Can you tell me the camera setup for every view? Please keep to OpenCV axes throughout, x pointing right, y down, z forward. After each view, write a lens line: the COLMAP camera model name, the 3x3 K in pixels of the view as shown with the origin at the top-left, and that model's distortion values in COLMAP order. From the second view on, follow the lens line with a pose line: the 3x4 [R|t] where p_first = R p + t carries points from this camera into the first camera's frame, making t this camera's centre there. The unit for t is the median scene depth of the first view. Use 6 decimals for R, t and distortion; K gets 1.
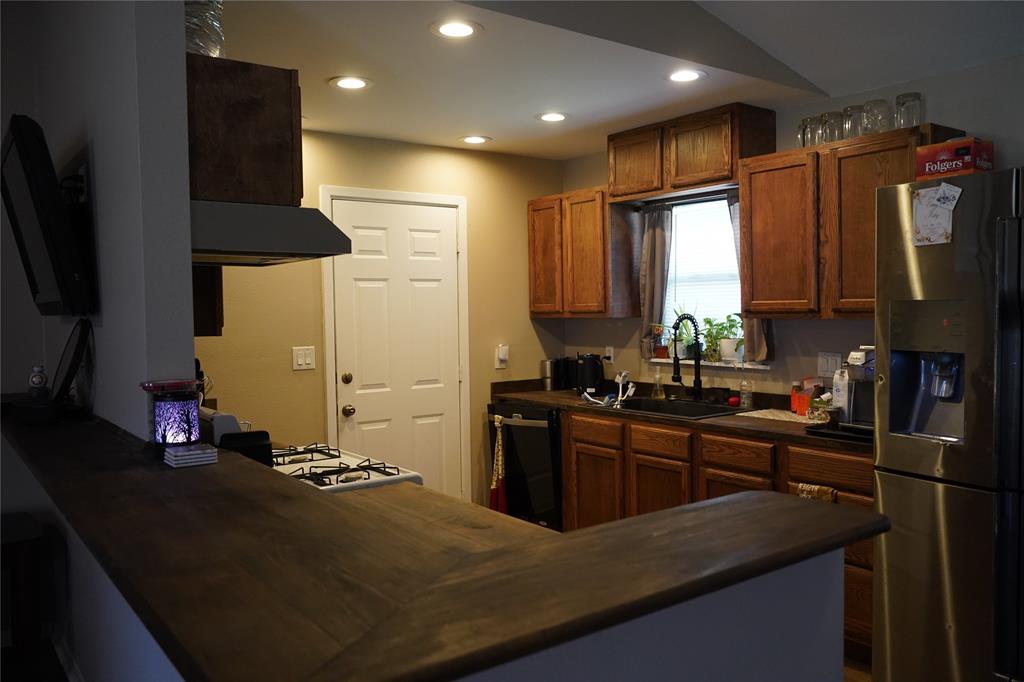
lens RADIAL K [[802.7, 0, 517.1], [0, 802.7, 337.8], [0, 0, 1]] dist [-0.021943, 0.032201]
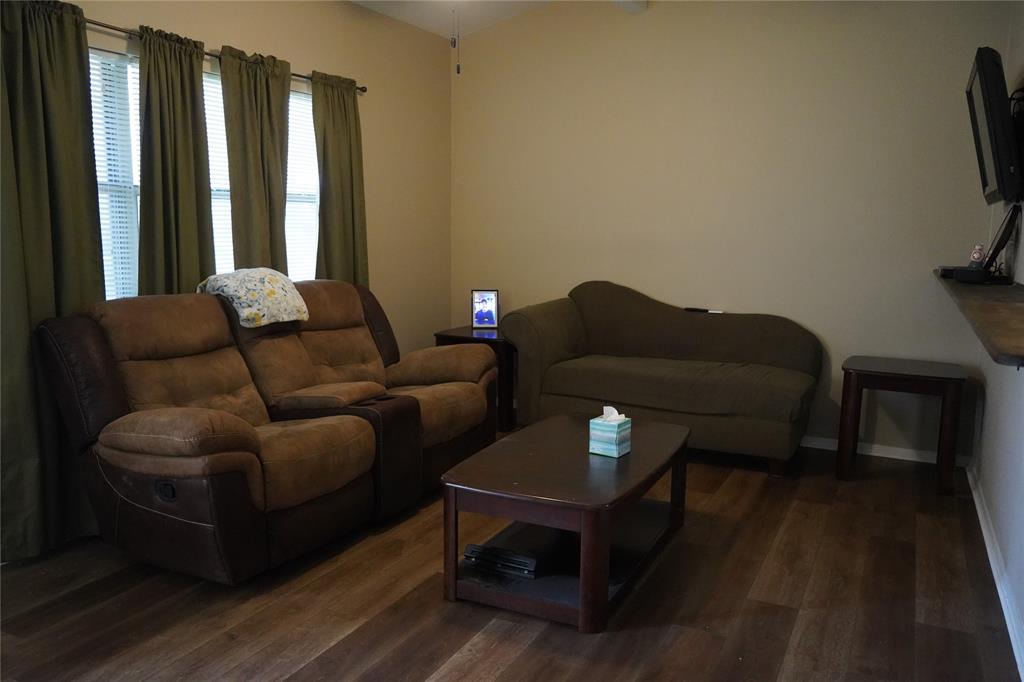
lens RADIAL K [[802.7, 0, 514.9], [0, 802.7, 339.5], [0, 0, 1]] dist [-0.021943, 0.032201]
pose [[0.456279, 0.142934, -0.878282, 0.154713], [-0.049349, 0.989560, 0.135406, 0.036403], [0.888467, -0.018440, 0.458569, -0.185638]]
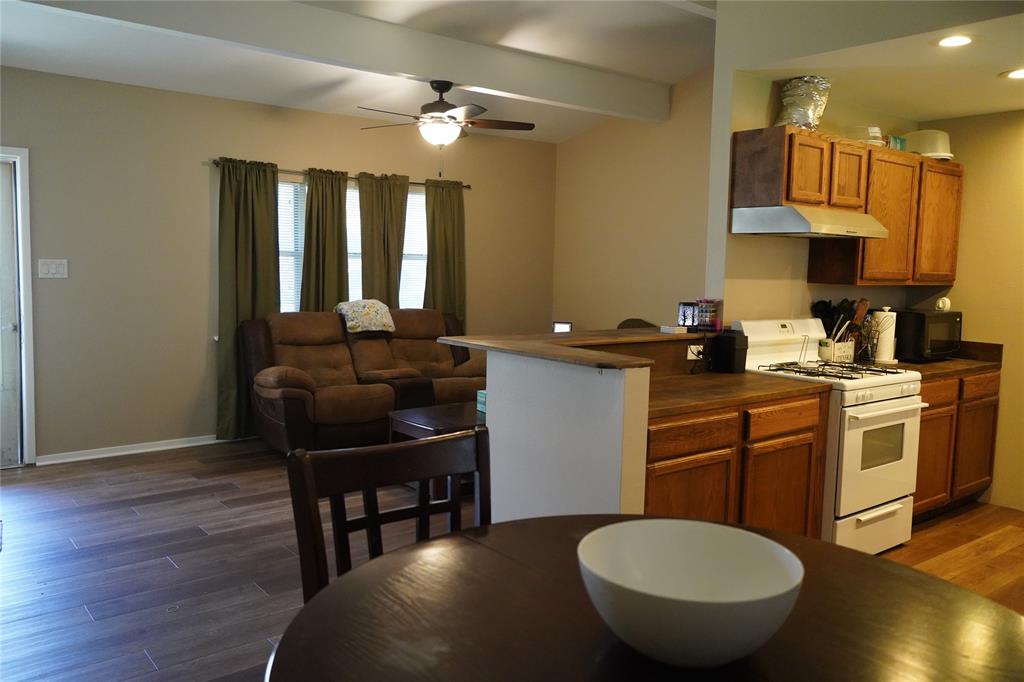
lens RADIAL K [[802.7, 0, 515.8], [0, 802.7, 339.7], [0, 0, 1]] dist [-0.021943, 0.032201]
pose [[0.041393, 0.110323, -0.993033, 0.818384], [-0.061103, 0.992304, 0.107695, -0.017085], [0.997273, 0.056220, 0.047816, 0.212059]]
